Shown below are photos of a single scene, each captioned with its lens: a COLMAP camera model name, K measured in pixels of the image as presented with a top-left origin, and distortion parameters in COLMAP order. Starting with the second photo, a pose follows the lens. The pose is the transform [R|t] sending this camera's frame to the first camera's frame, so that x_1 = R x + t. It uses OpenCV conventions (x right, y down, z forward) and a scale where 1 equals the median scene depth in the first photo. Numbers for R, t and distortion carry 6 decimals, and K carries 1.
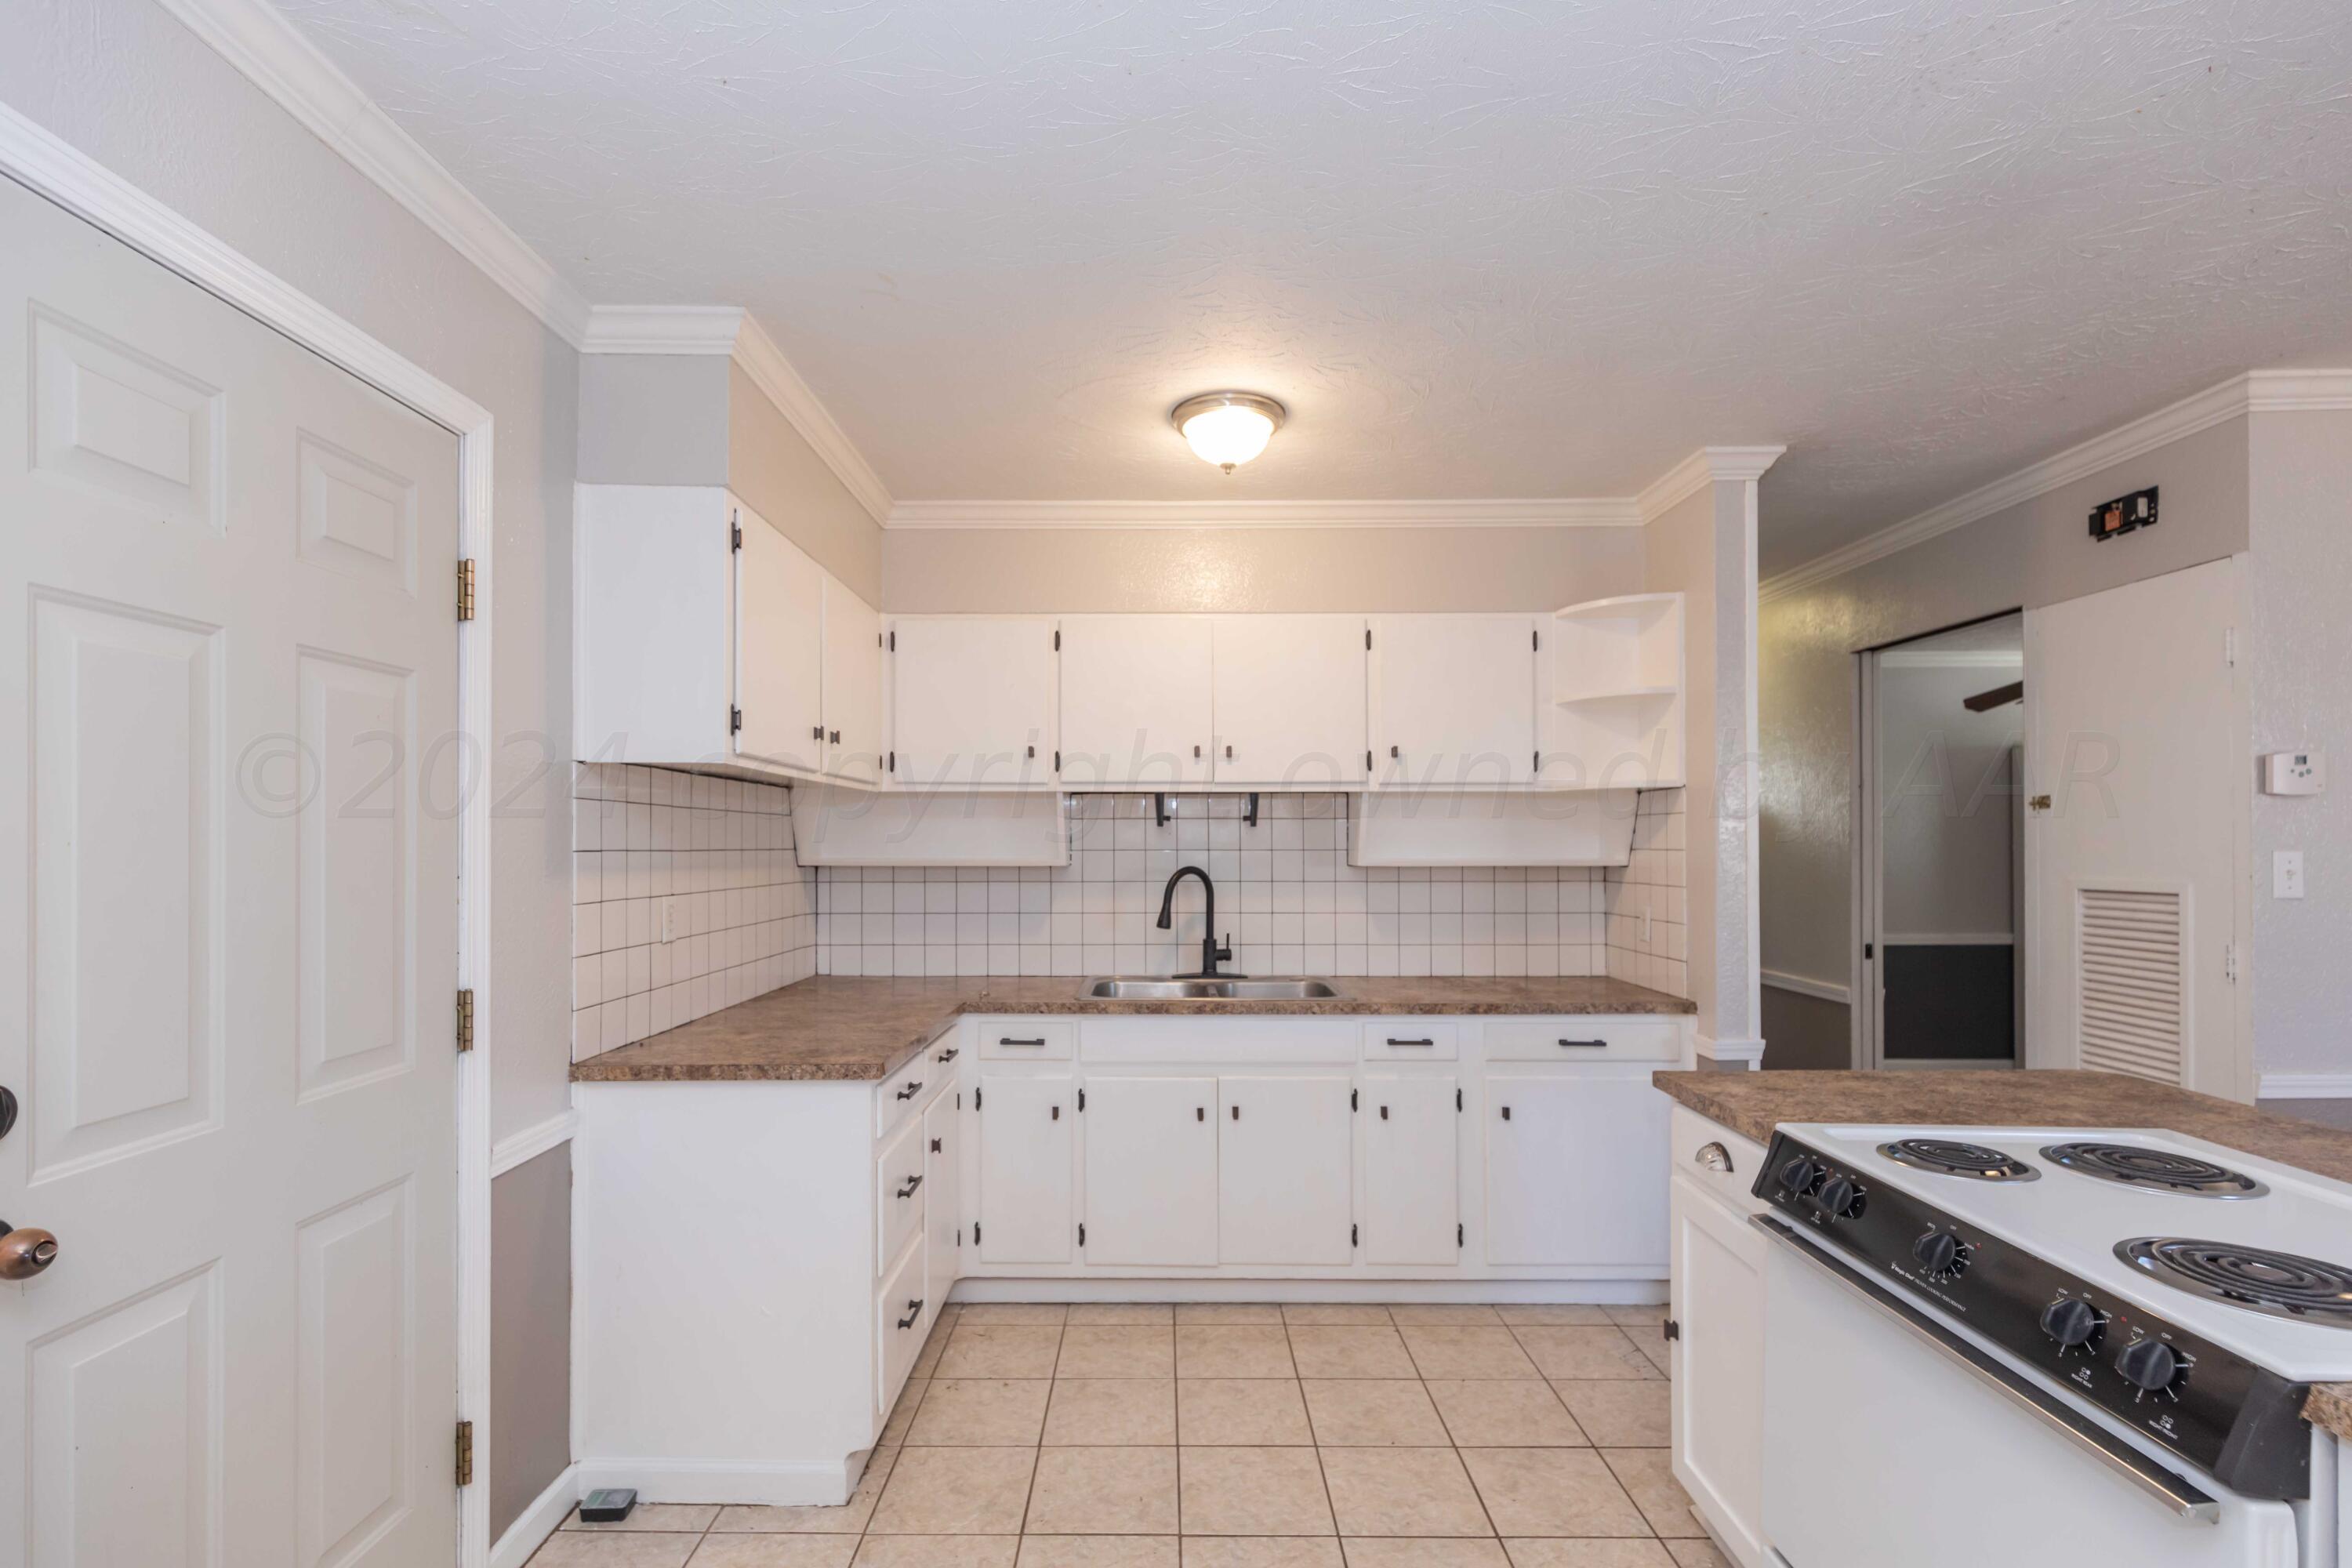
lens RADIAL K [[1113.8, 0, 1157.4], [0, 1113.8, 808.9], [0, 0, 1]] dist [0.000394, 0.000038]
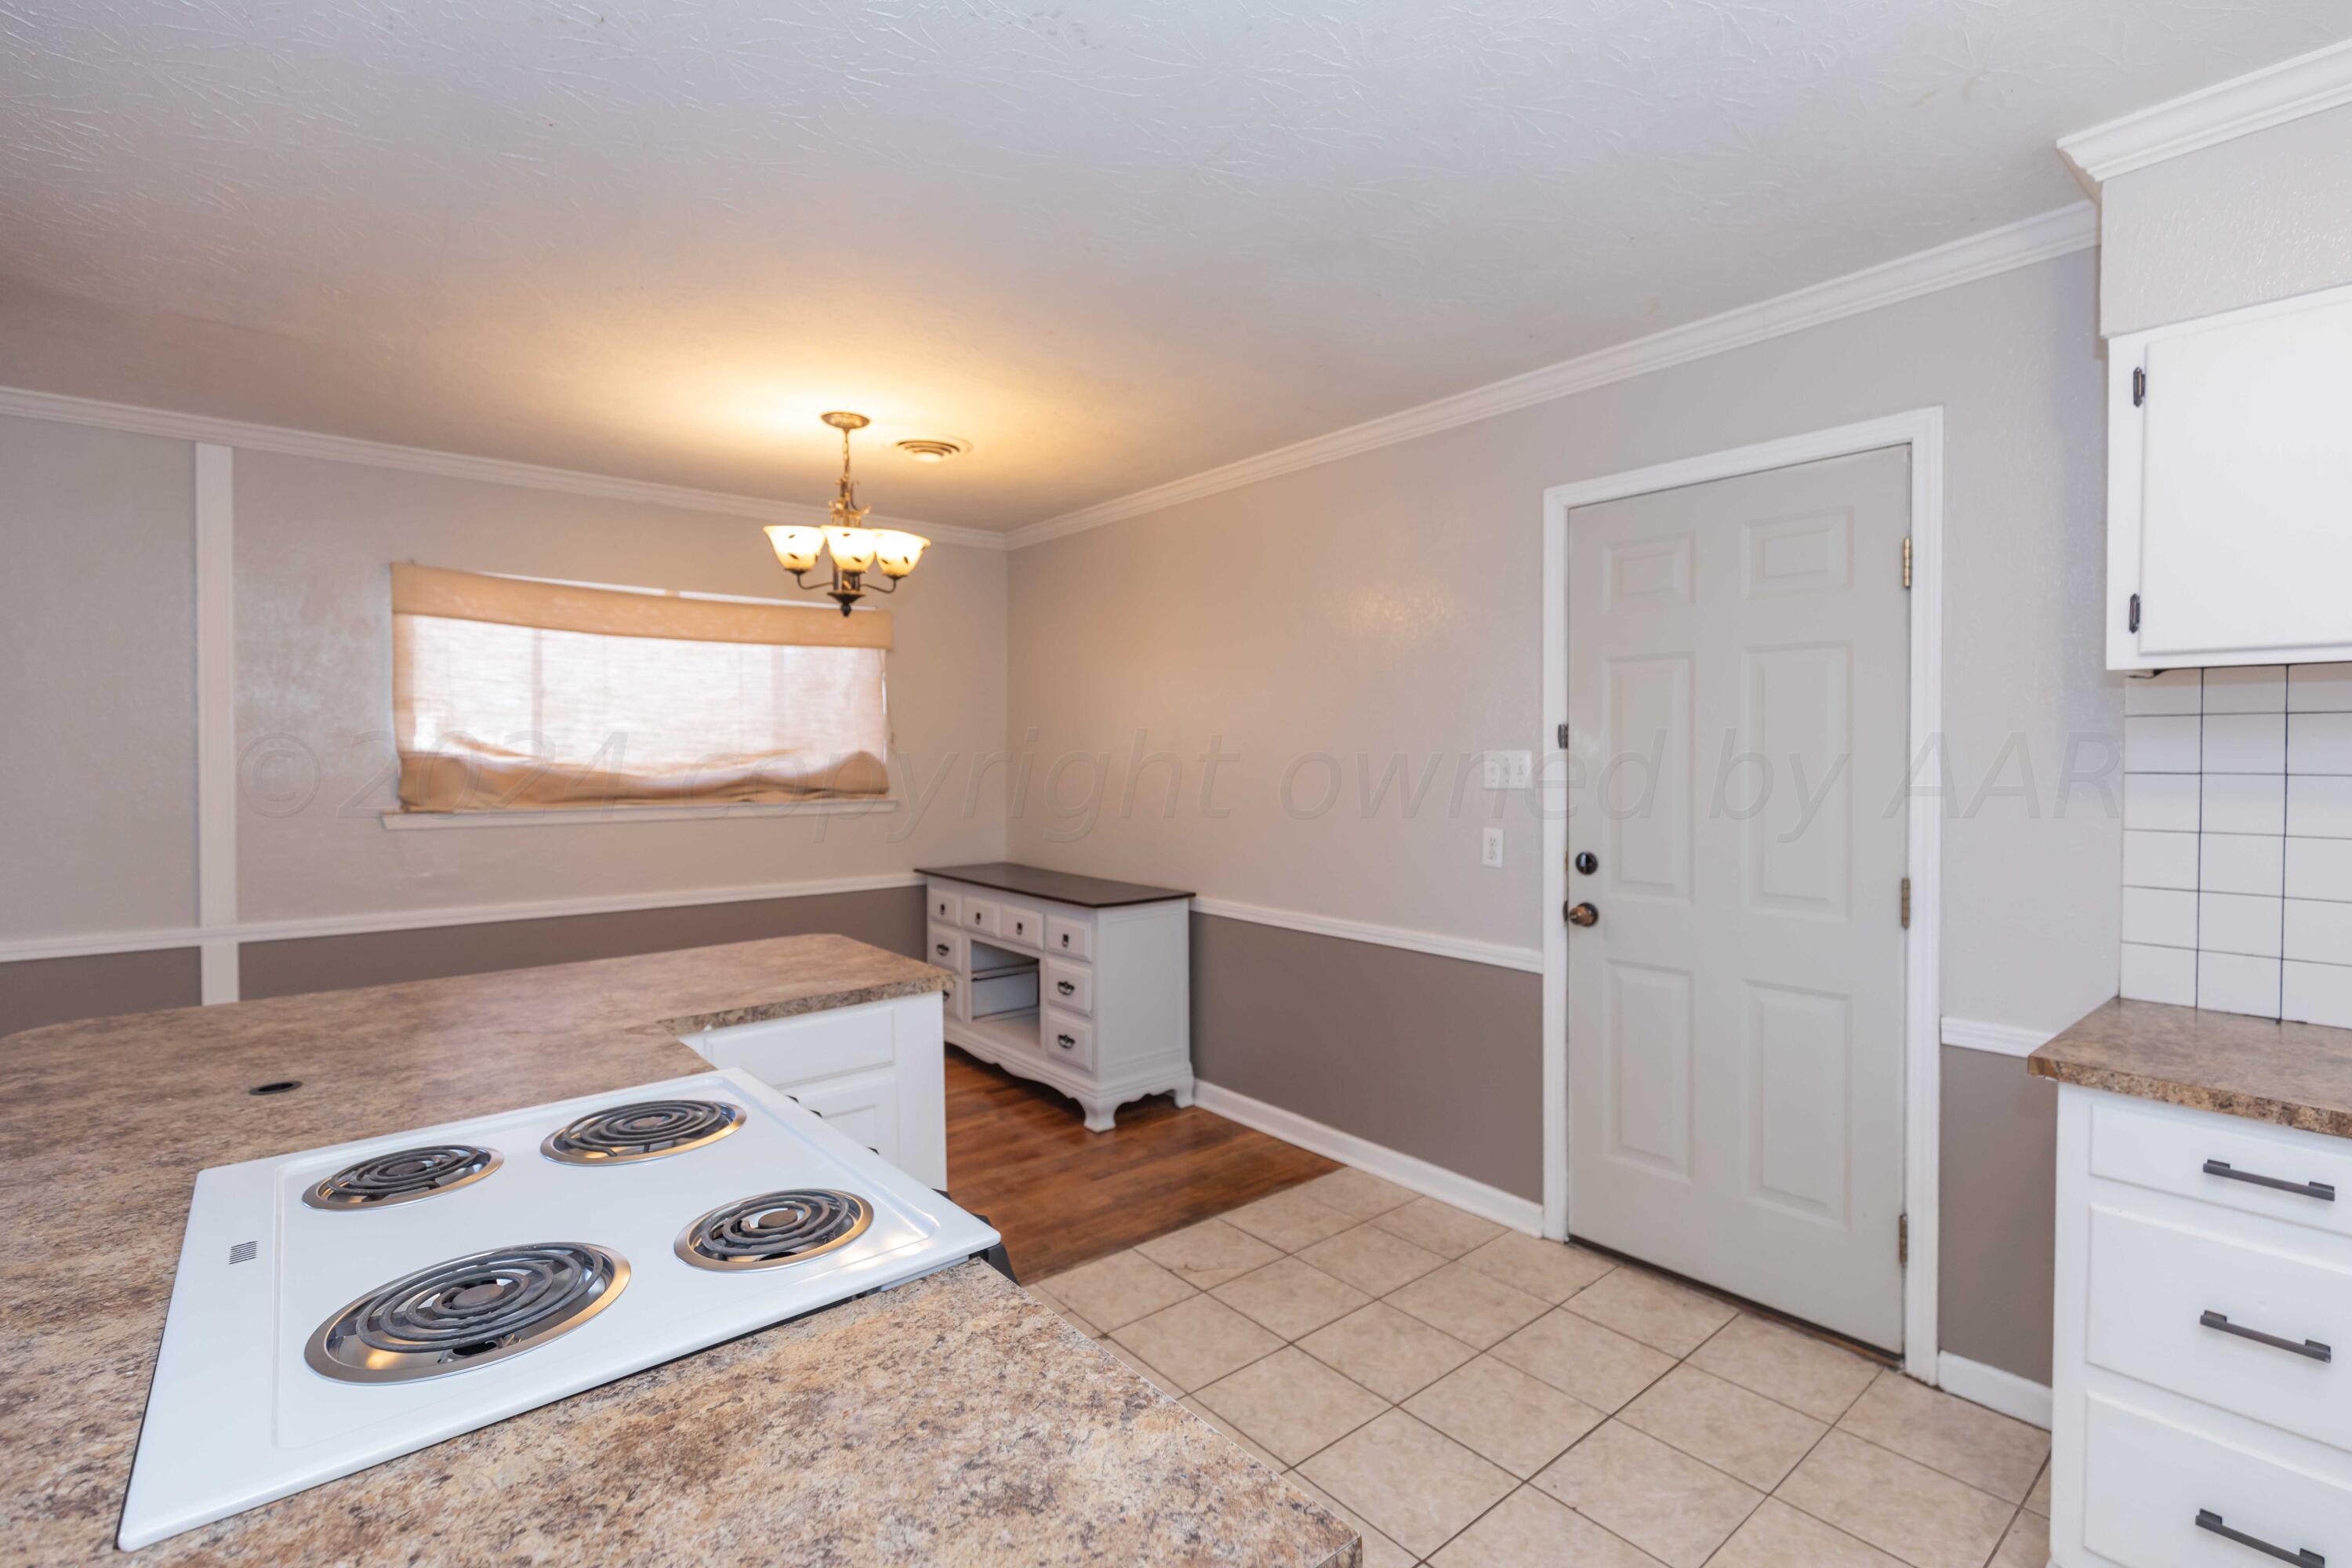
lens RADIAL K [[1069.7, 0, 1169.0], [0, 1069.7, 768.2], [0, 0, 1]] dist [0.007052, -0.001677]
pose [[-0.776027, 0.007495, -0.630655, 0.424209], [0.014500, 0.999877, -0.005960, 0.019028], [0.630533, -0.013769, -0.776040, 0.763352]]
